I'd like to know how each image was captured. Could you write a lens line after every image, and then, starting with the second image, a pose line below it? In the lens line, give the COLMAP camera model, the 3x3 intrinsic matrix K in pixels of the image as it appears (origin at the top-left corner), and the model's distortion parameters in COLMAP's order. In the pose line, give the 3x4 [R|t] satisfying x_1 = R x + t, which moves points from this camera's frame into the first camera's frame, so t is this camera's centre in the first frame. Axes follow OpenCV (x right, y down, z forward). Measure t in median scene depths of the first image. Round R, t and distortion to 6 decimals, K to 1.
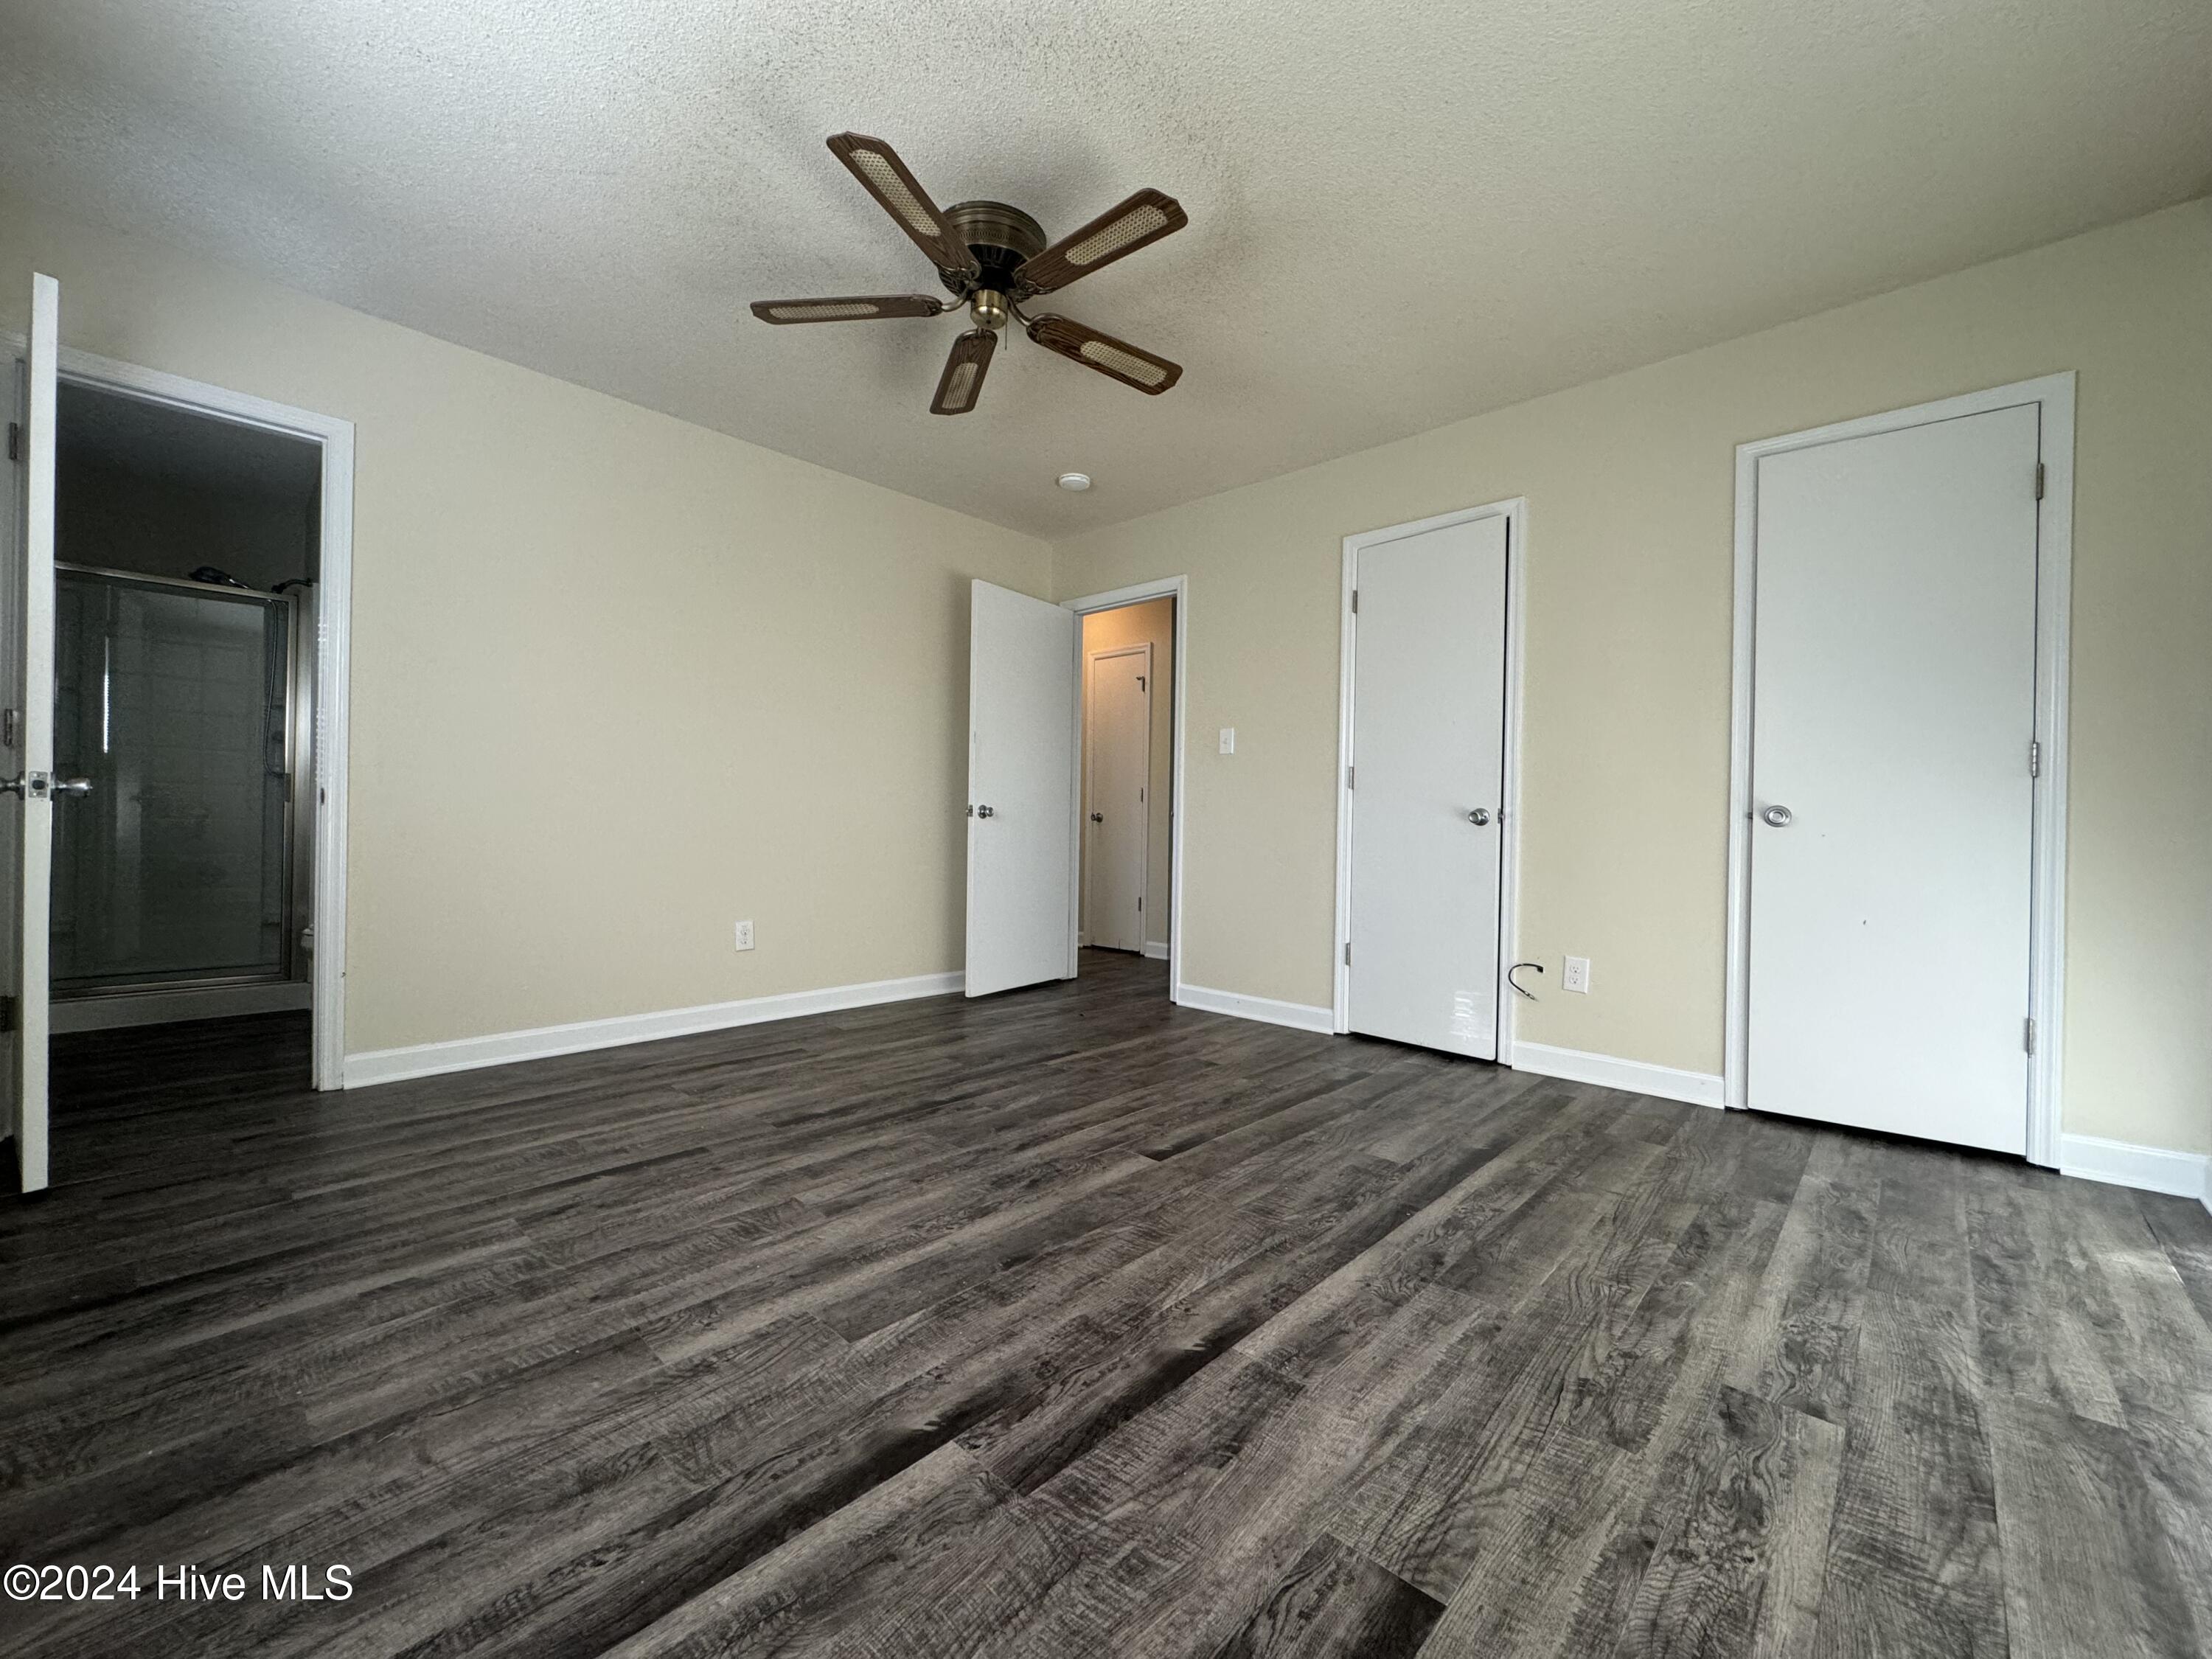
lens RADIAL K [[878.7, 0, 1128.8], [0, 878.7, 808.2], [0, 0, 1]] dist [-0.001357, 0.000663]
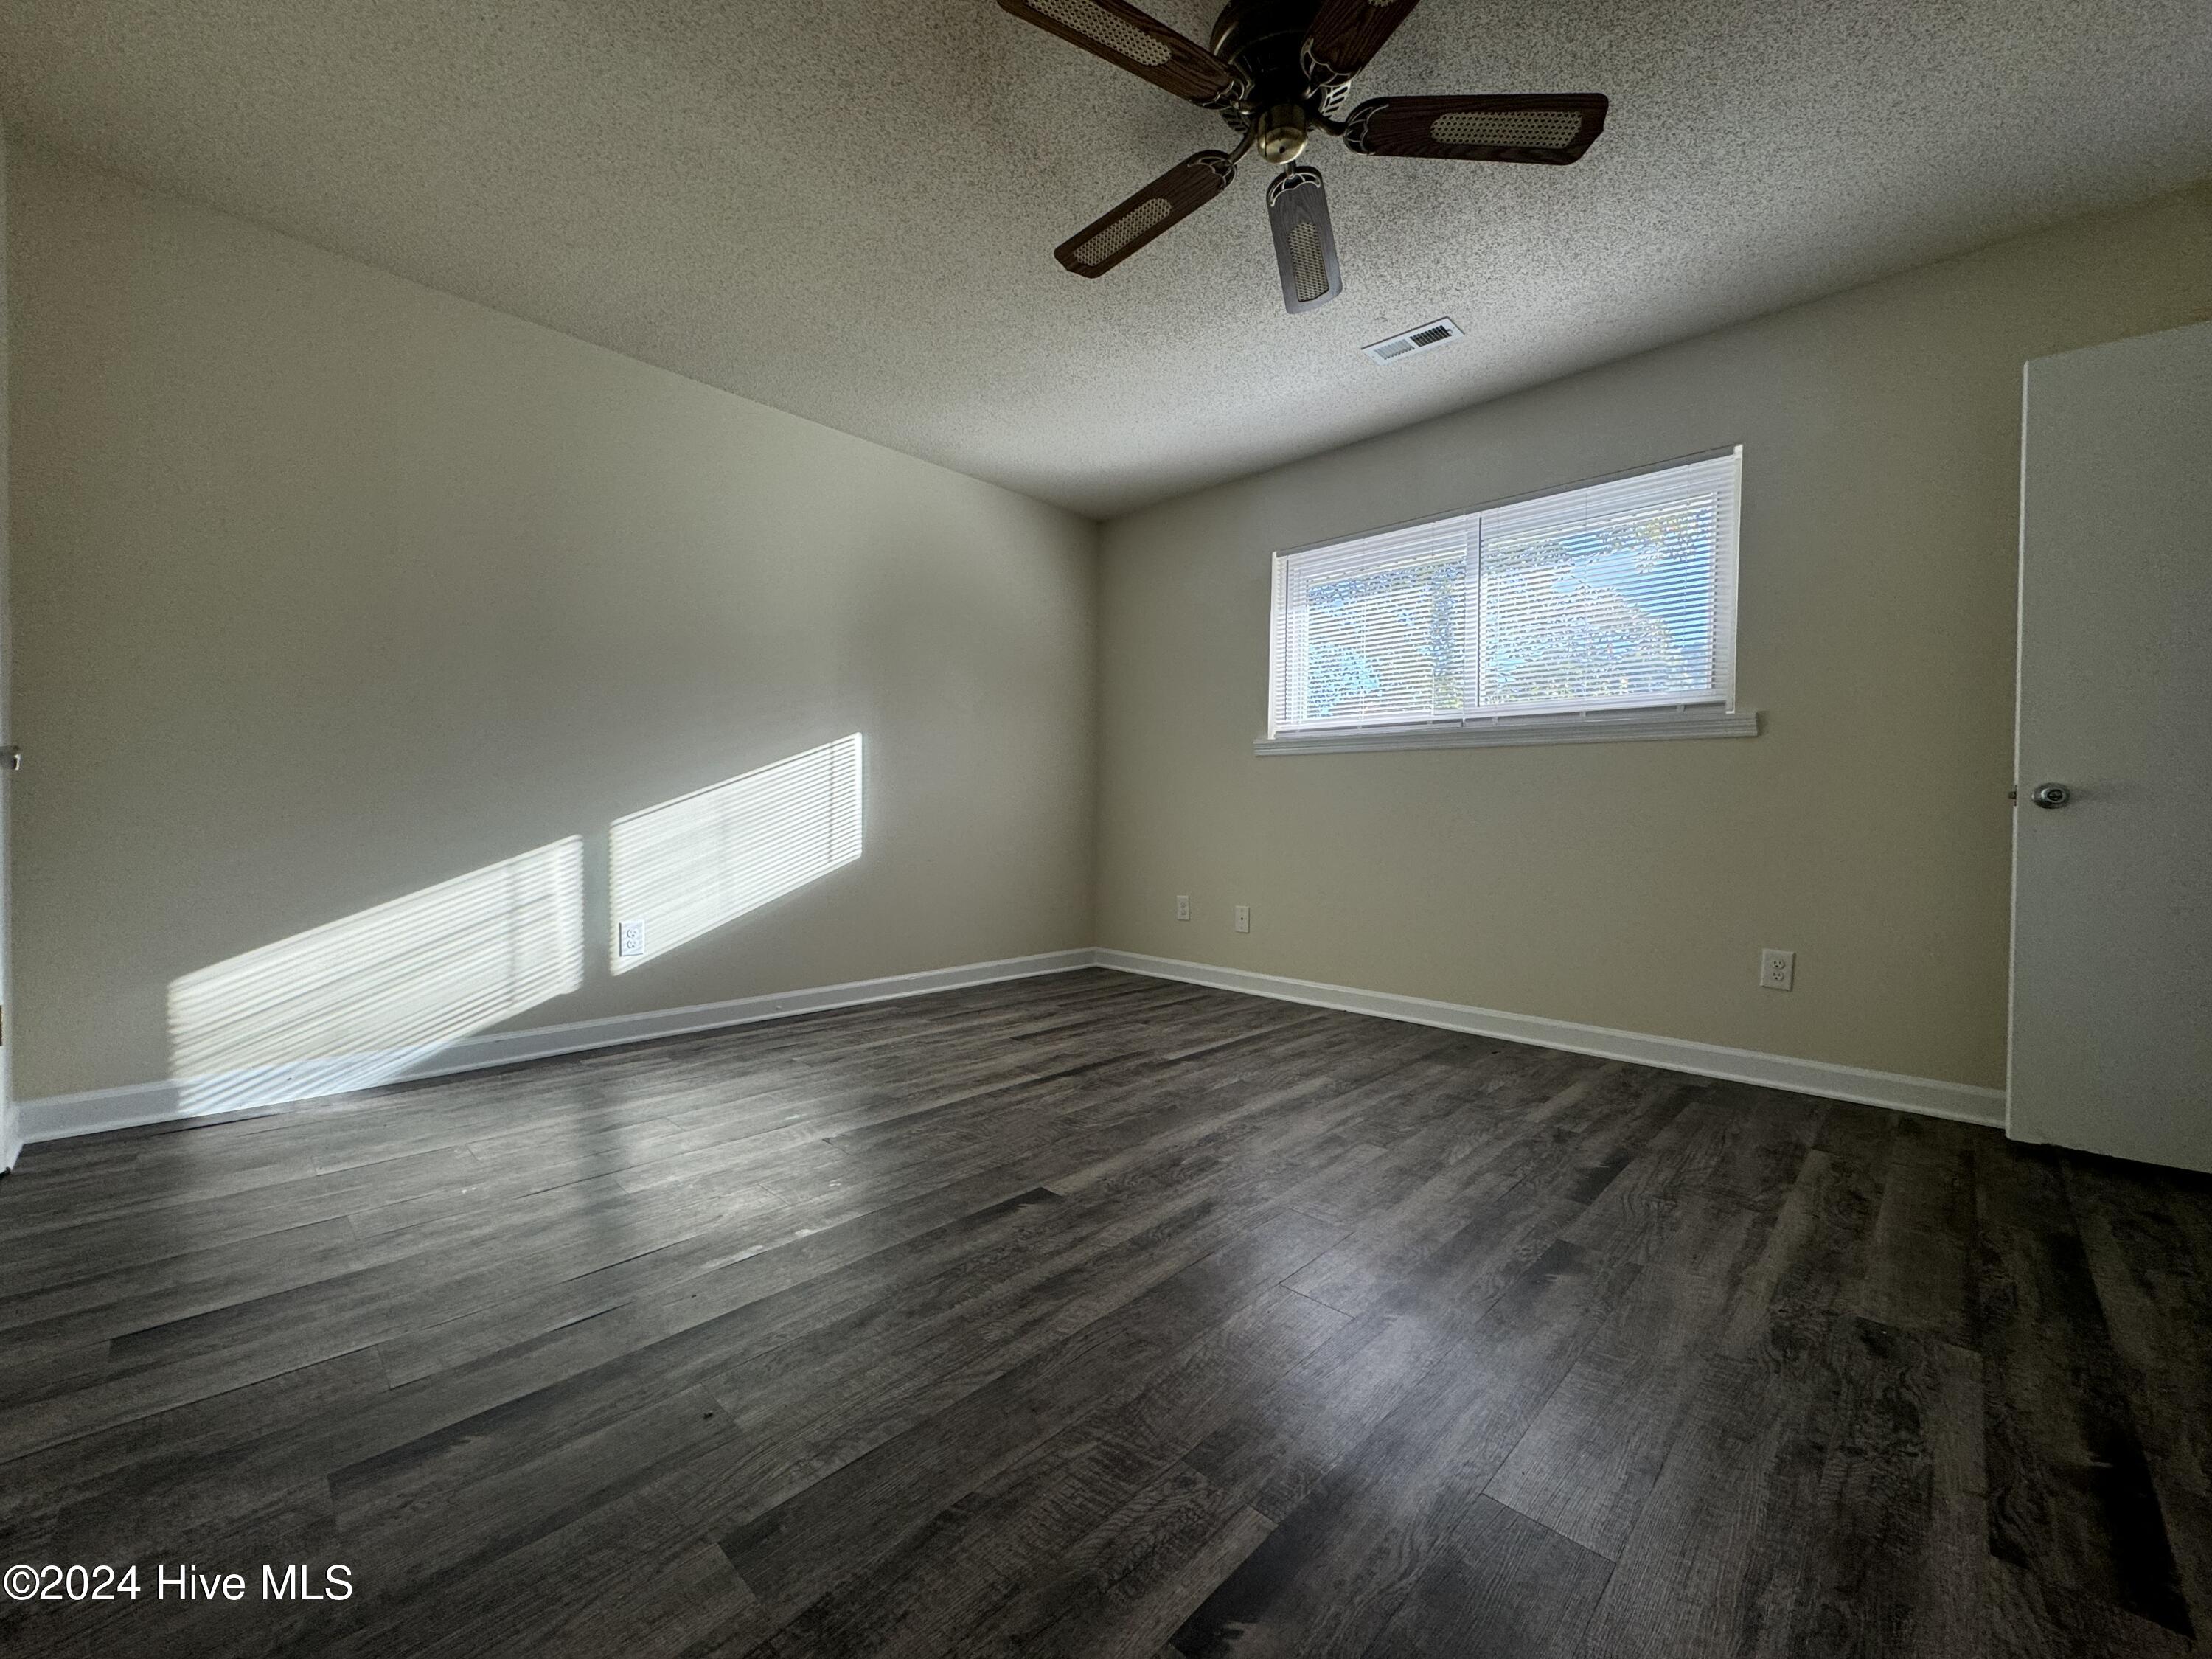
lens RADIAL K [[878.7, 0, 1102.6], [0, 878.7, 814.5], [0, 0, 1]] dist [-0.001357, 0.000663]
pose [[-0.998434, -0.027787, 0.048561, -0.071893], [-0.028725, 0.999412, -0.018738, 0.057960], [-0.048011, -0.020104, -0.998644, 2.312557]]
